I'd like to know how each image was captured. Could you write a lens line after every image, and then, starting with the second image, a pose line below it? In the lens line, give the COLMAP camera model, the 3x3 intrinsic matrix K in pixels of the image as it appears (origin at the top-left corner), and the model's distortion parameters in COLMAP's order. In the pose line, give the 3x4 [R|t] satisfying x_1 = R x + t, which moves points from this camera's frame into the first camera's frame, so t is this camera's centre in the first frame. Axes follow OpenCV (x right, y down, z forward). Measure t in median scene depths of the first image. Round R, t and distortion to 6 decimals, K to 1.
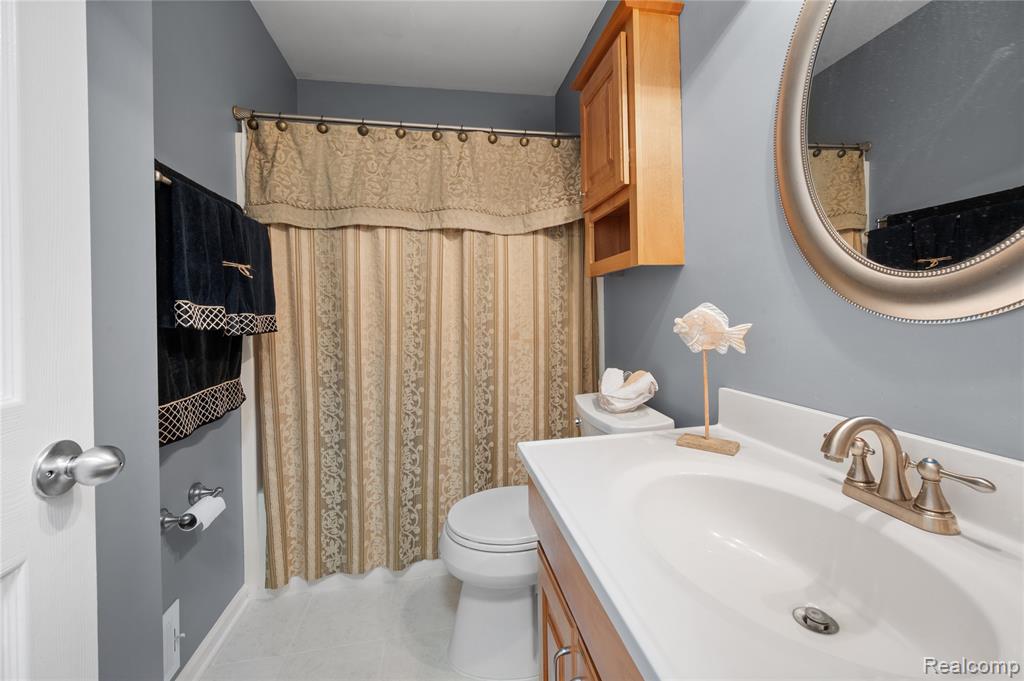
lens RADIAL K [[416.7, 0, 516.2], [0, 416.7, 314.6], [0, 0, 1]] dist [-0.000280, 0.000222]
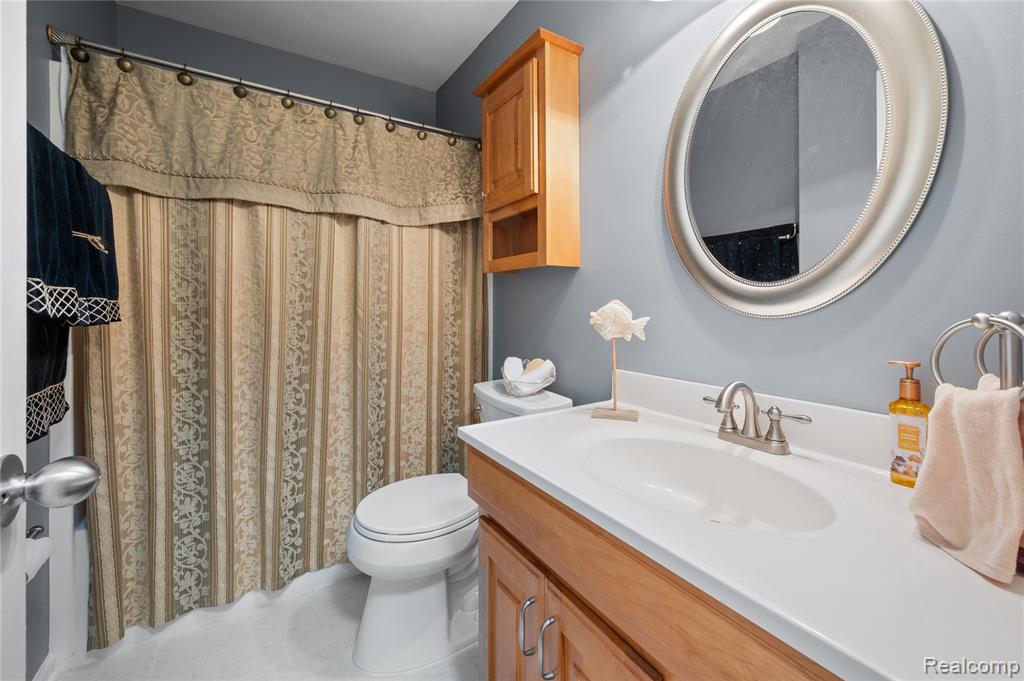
lens RADIAL K [[418.9, 0, 511.6], [0, 418.9, 305.0], [0, 0, 1]] dist [-0.000282, 0.000221]
pose [[0.929507, 0.022641, 0.368110, -0.155547], [-0.019424, 0.999734, -0.012441, 0.004473], [-0.368294, 0.004414, 0.929699, -0.021896]]
